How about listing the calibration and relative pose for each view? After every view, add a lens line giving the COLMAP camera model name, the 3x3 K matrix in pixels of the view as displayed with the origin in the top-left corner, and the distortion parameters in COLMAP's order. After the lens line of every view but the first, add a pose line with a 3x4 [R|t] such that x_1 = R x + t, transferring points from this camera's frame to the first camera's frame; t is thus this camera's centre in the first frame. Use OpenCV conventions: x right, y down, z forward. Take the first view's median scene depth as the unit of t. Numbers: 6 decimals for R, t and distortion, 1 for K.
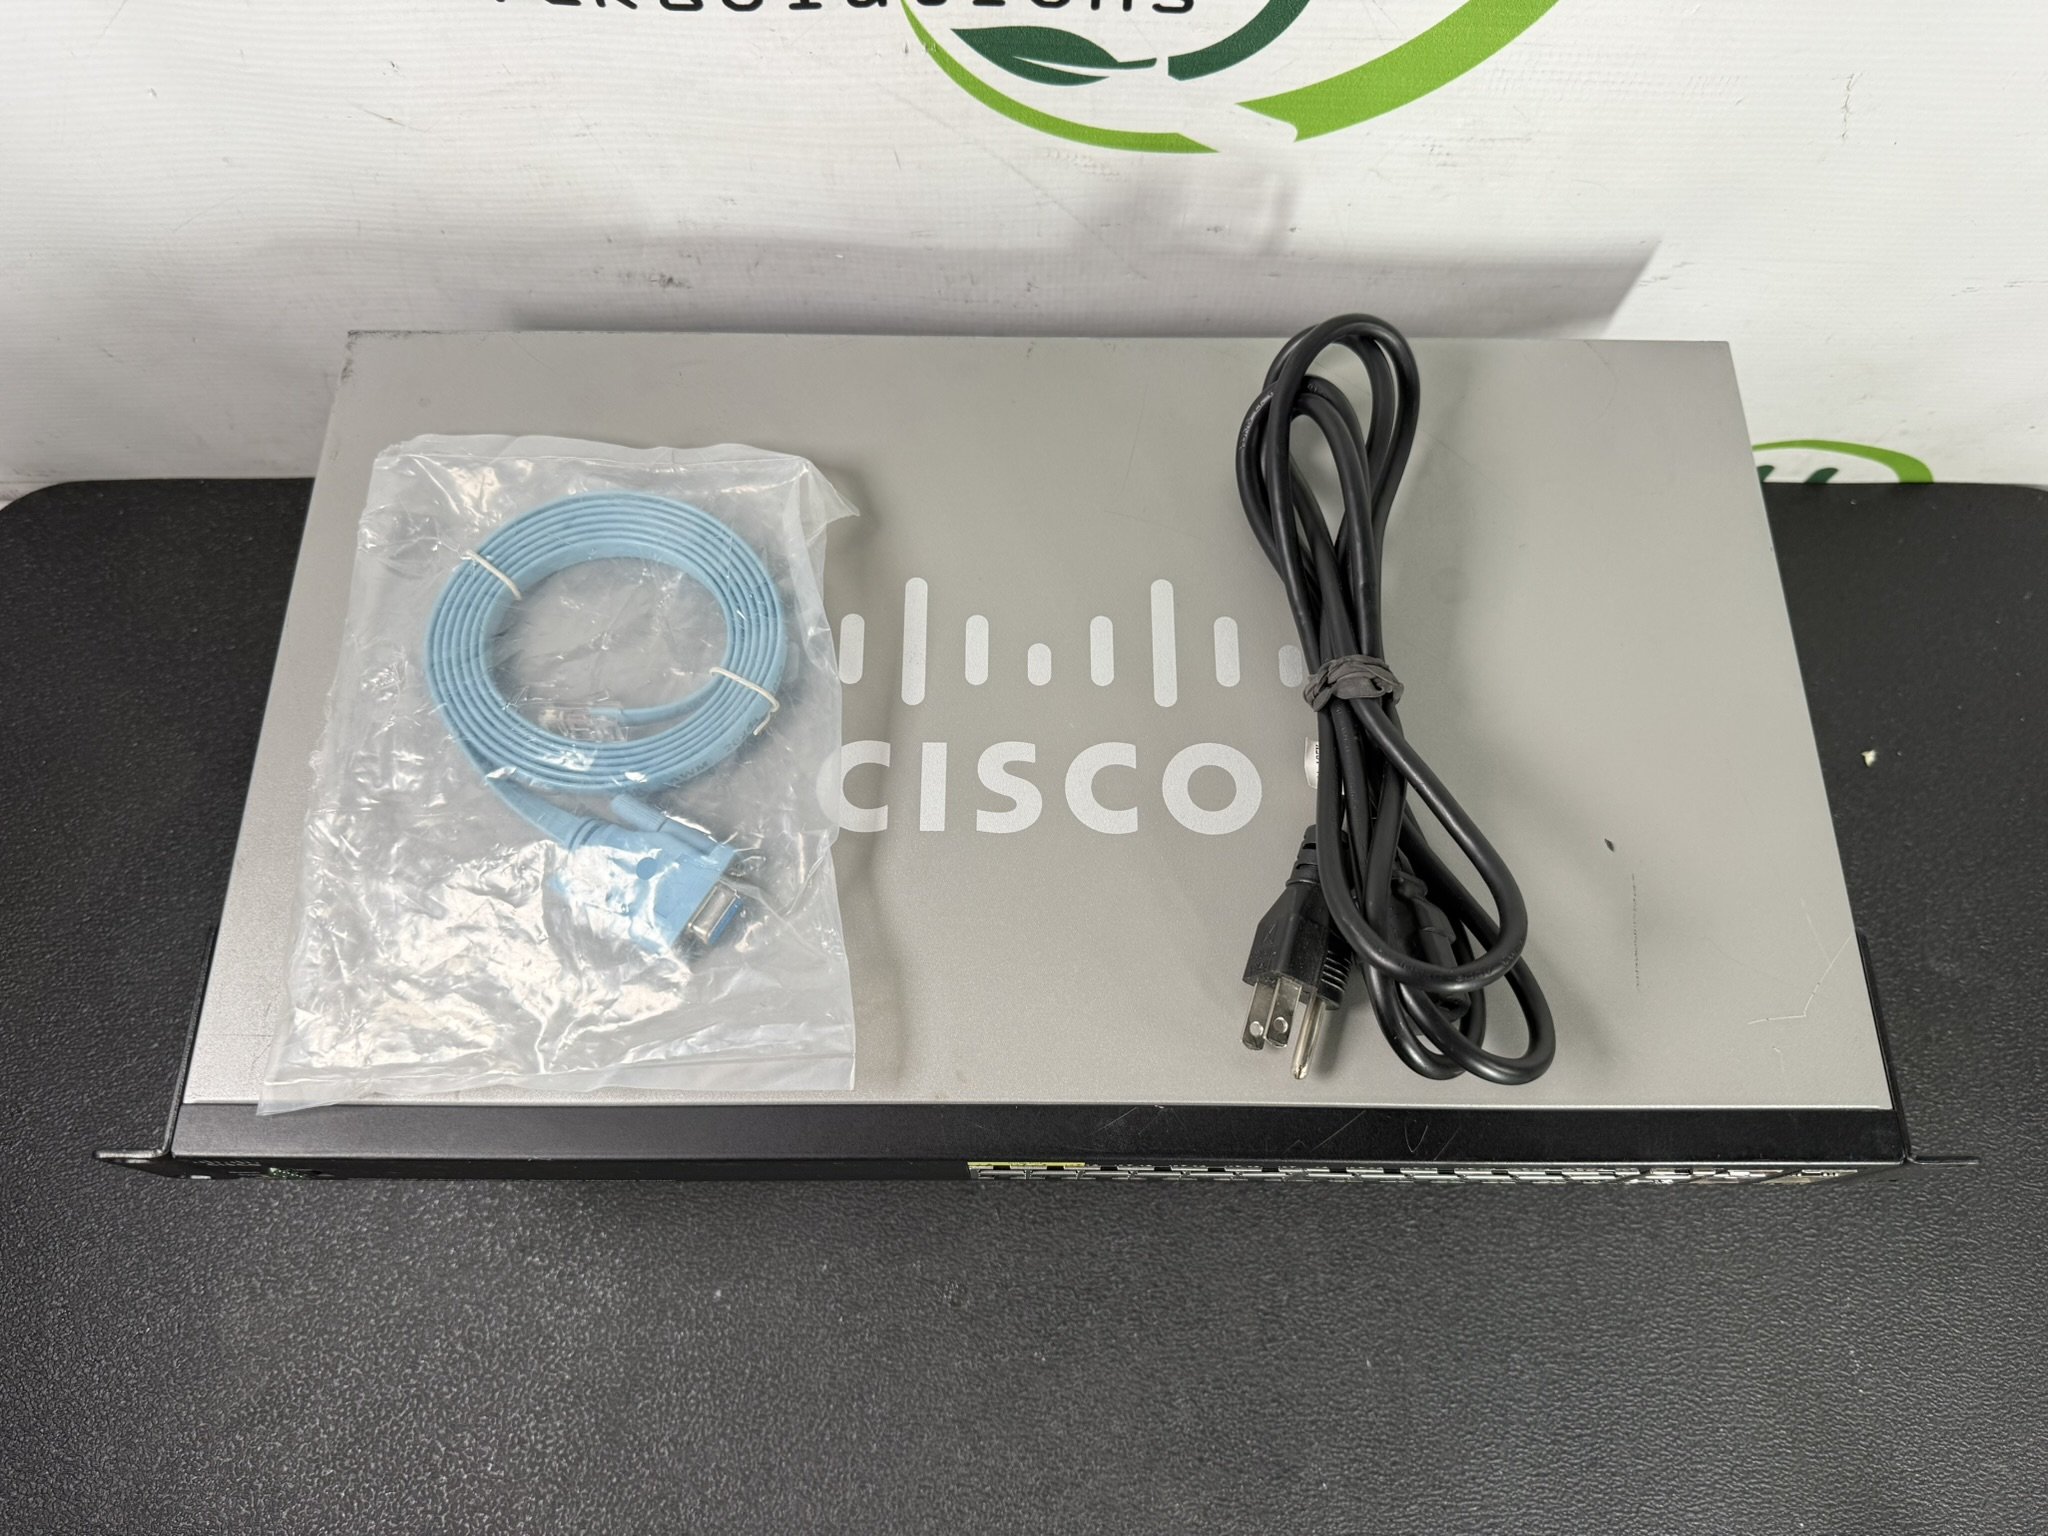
lens RADIAL K [[1456.6, 0, 1024.0], [0, 1456.6, 768.0], [0, 0, 1]] dist [0.023991, -0.063306]
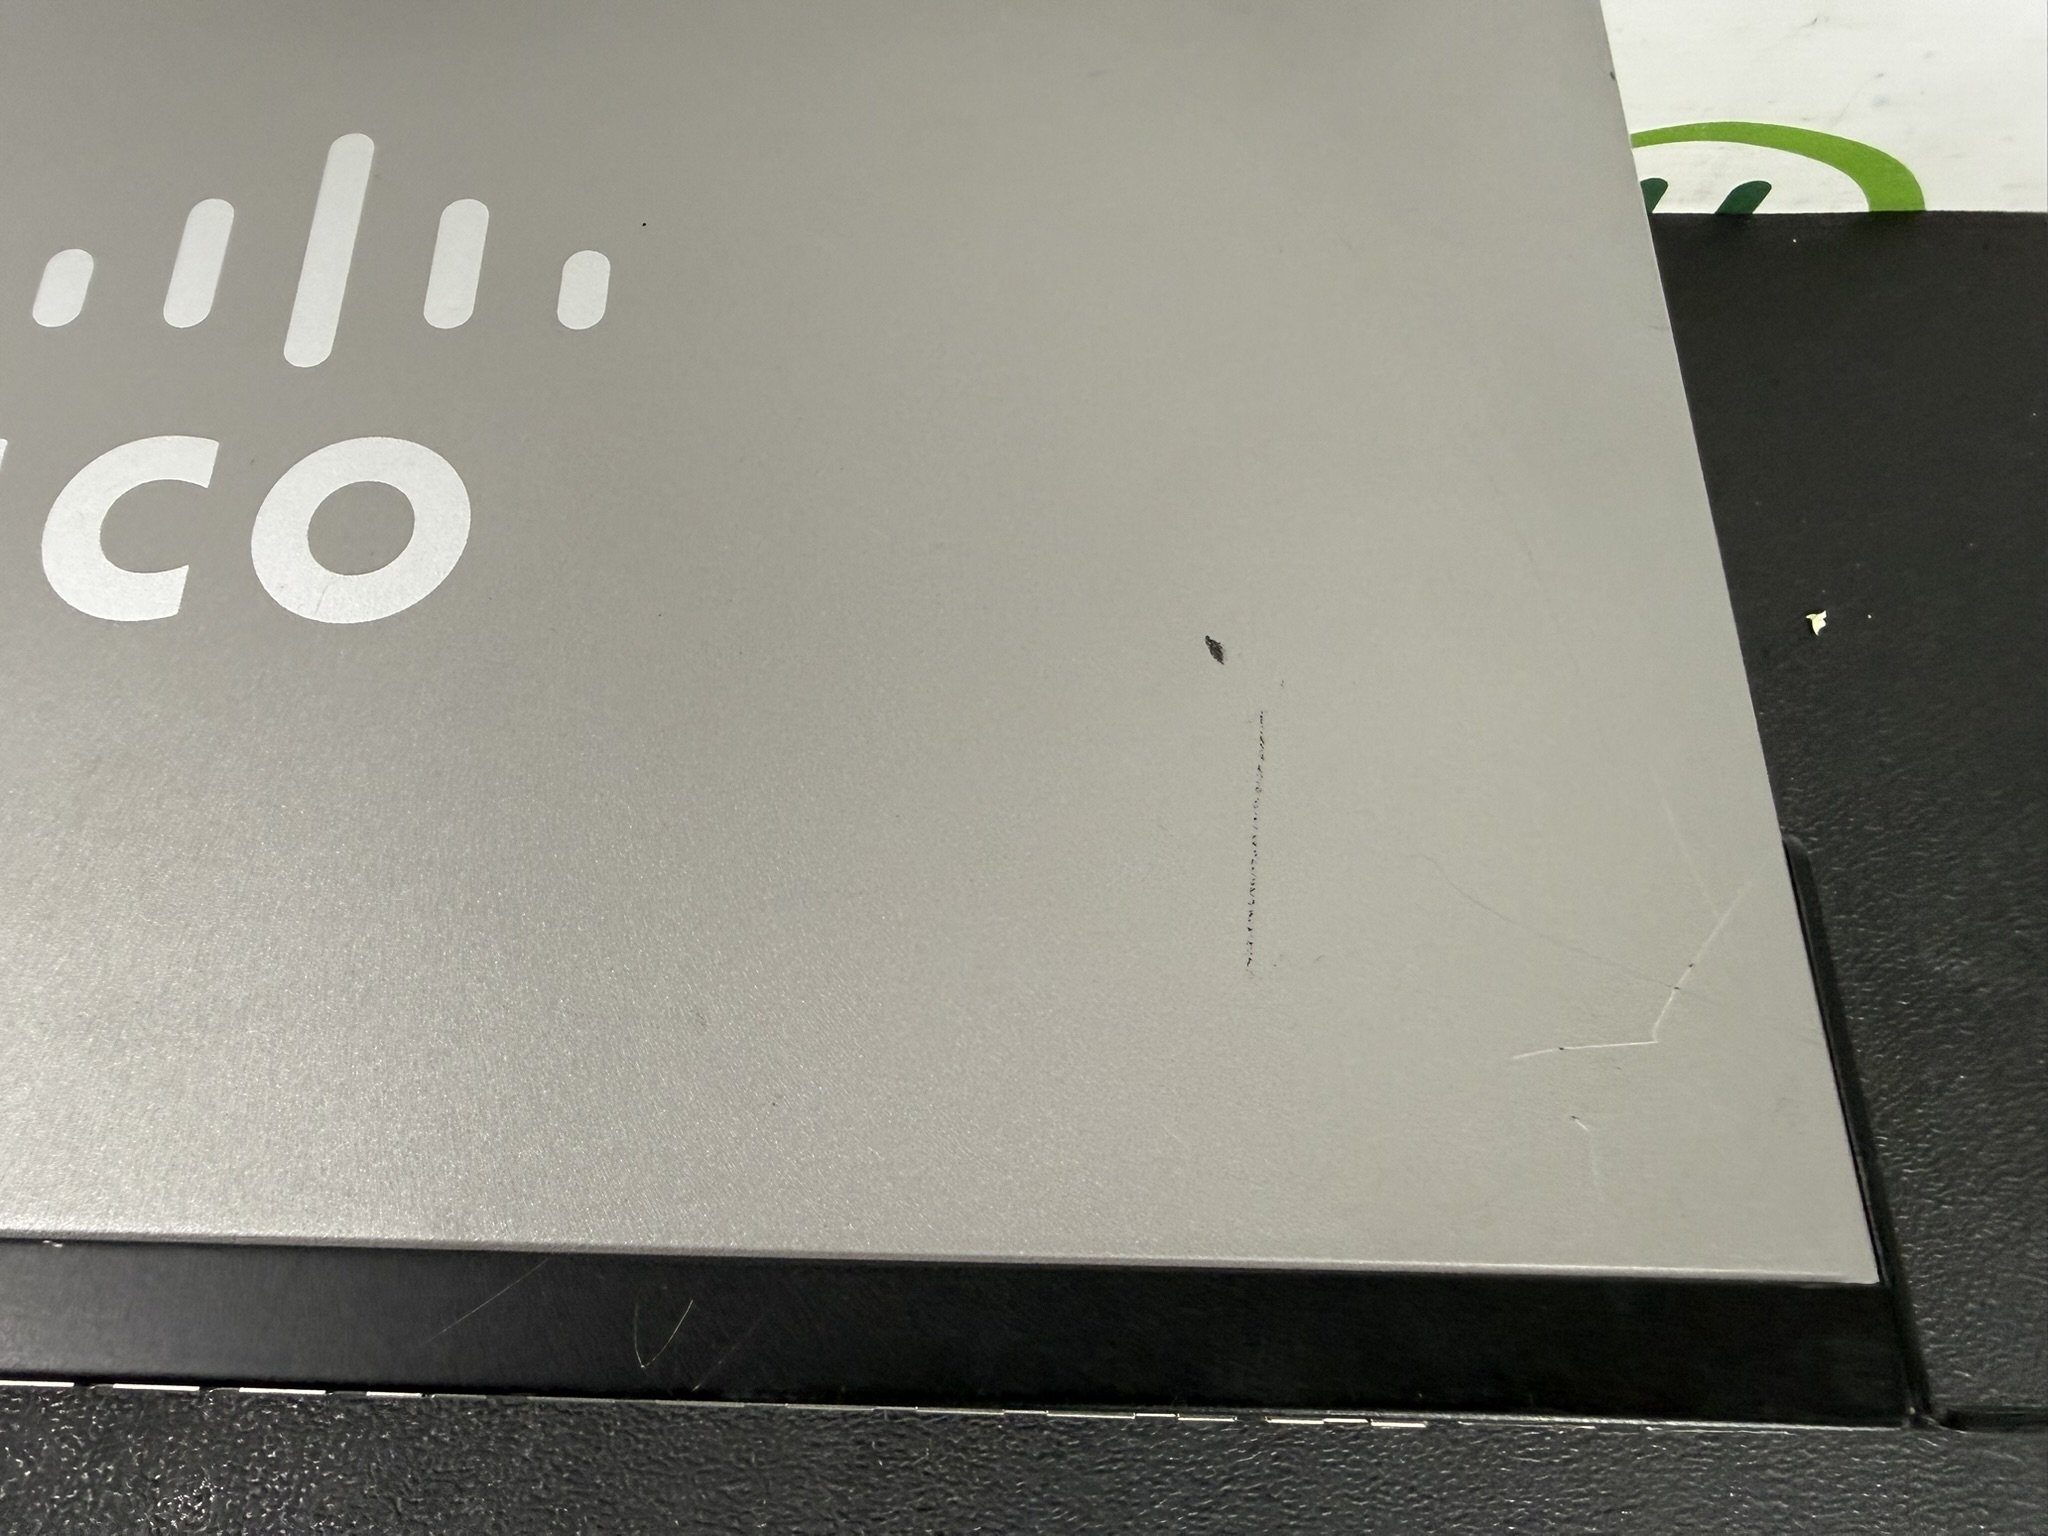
lens RADIAL K [[1436.1, 0, 915.9], [0, 1436.1, 773.4], [0, 0, 1]] dist [0.020732, -0.022065]
pose [[0.999385, 0.009113, -0.033850, 0.259817], [-0.009411, 0.999918, -0.008659, 0.075813], [0.033768, 0.008972, 0.999389, 0.446939]]
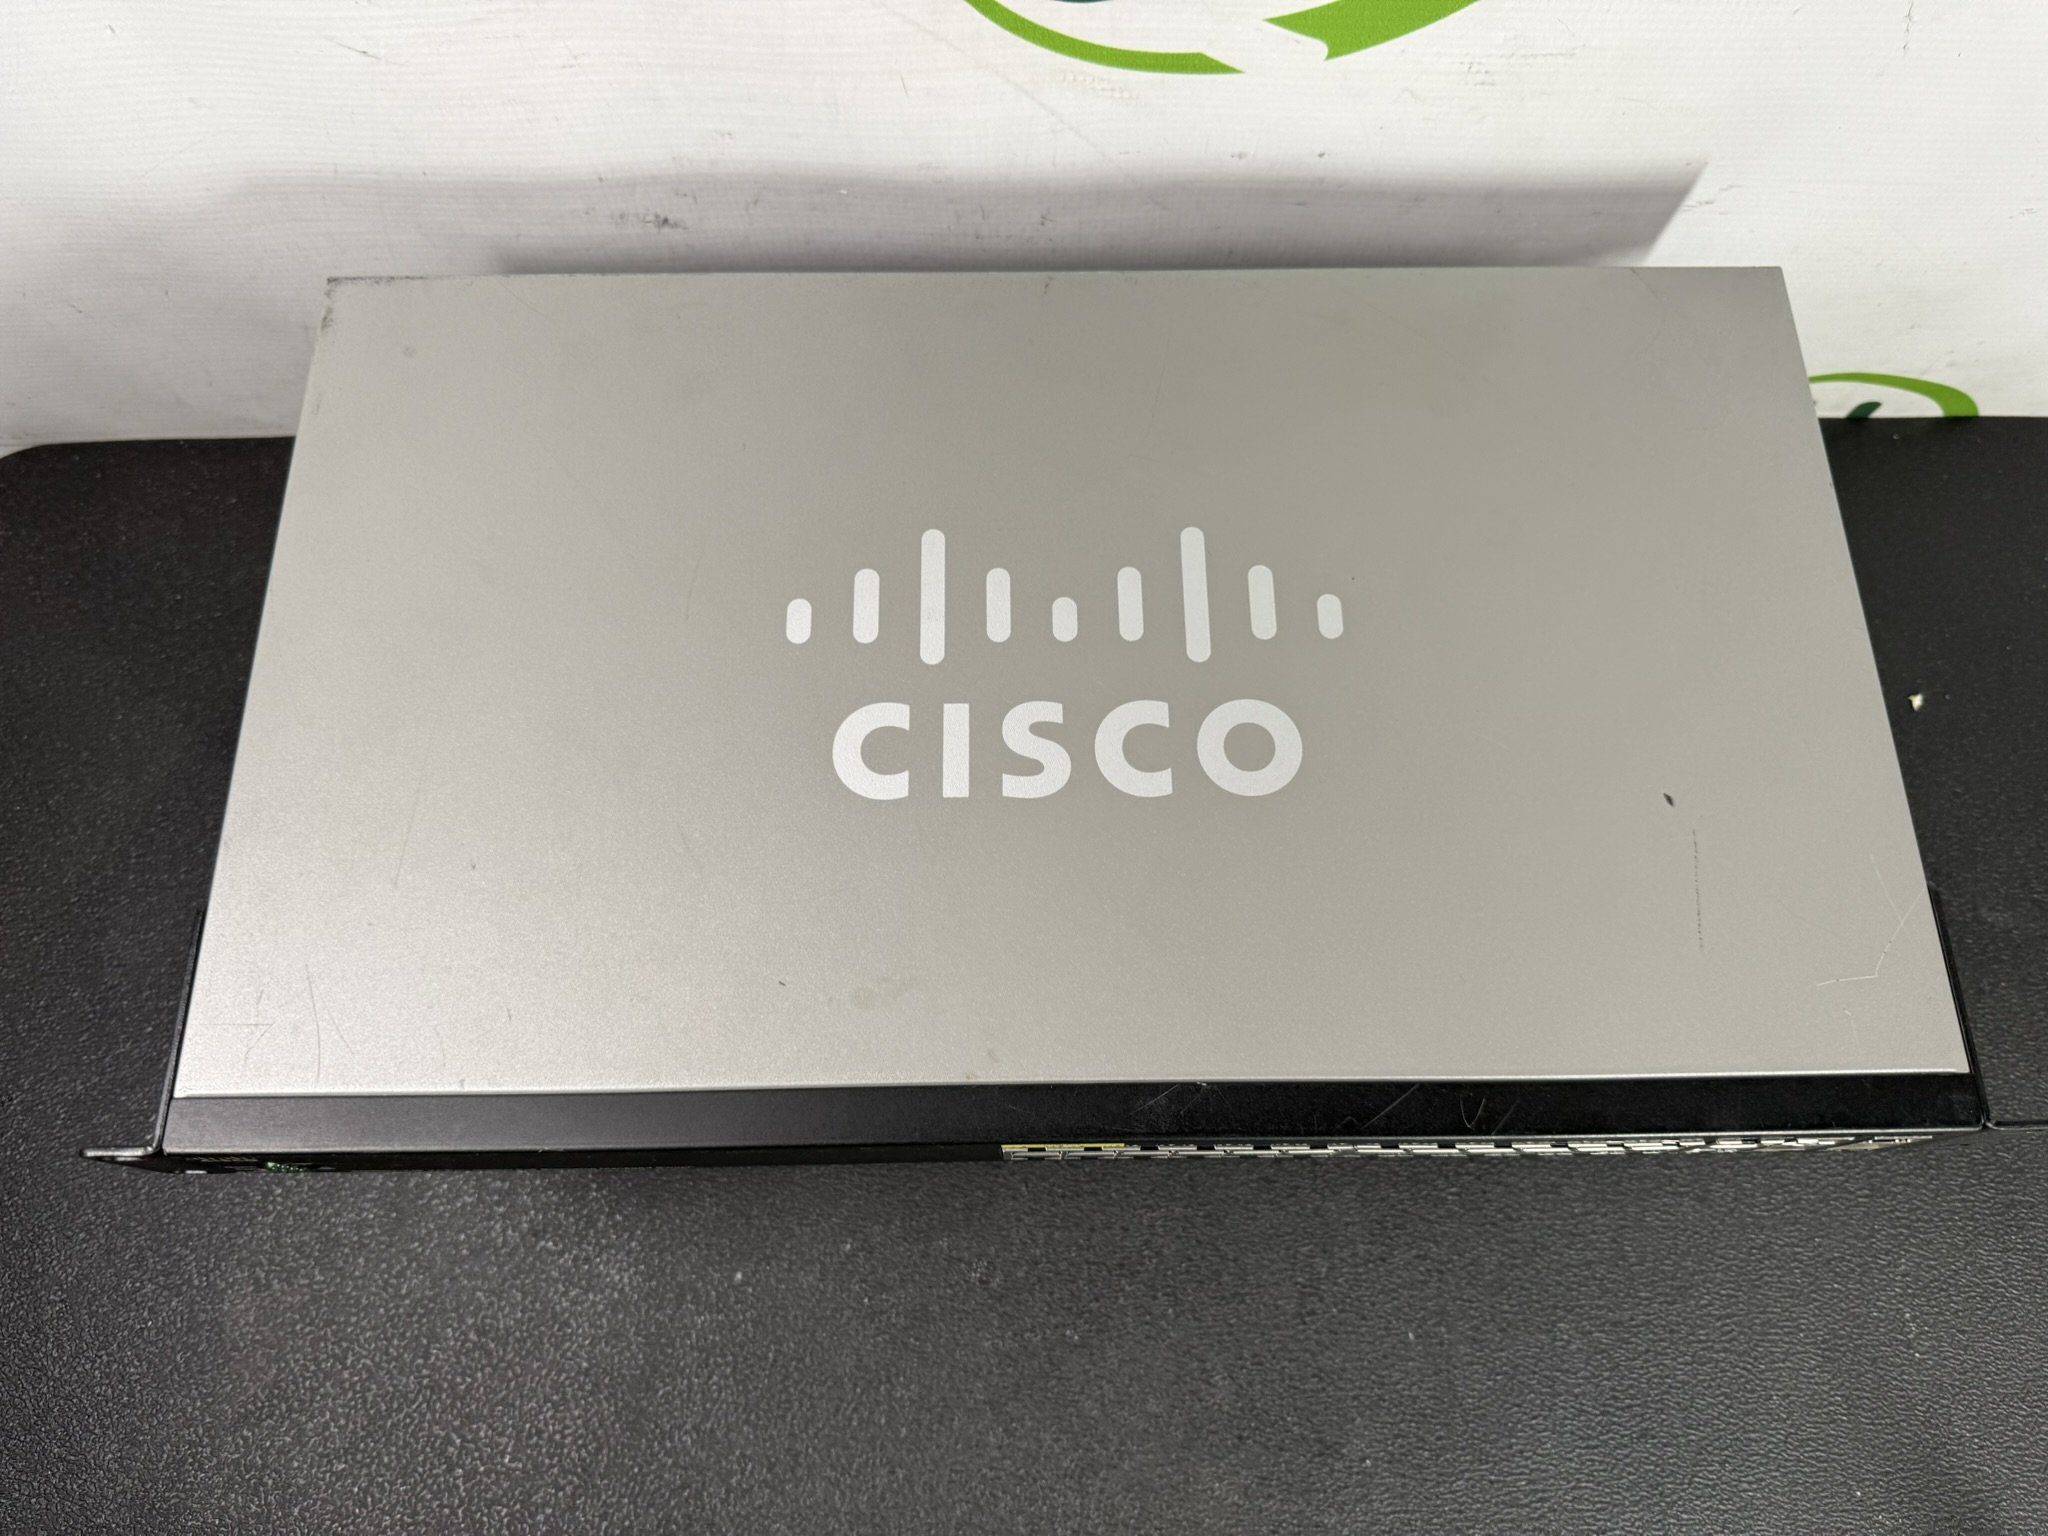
lens RADIAL K [[1458.4, 0, 1029.8], [0, 1458.4, 758.3], [0, 0, 1]] dist [0.022747, -0.063031]
pose [[0.999867, -0.016085, 0.002579, -0.013587], [0.016015, 0.999558, 0.025035, -0.003975], [-0.002981, -0.024991, 0.999683, 0.040043]]
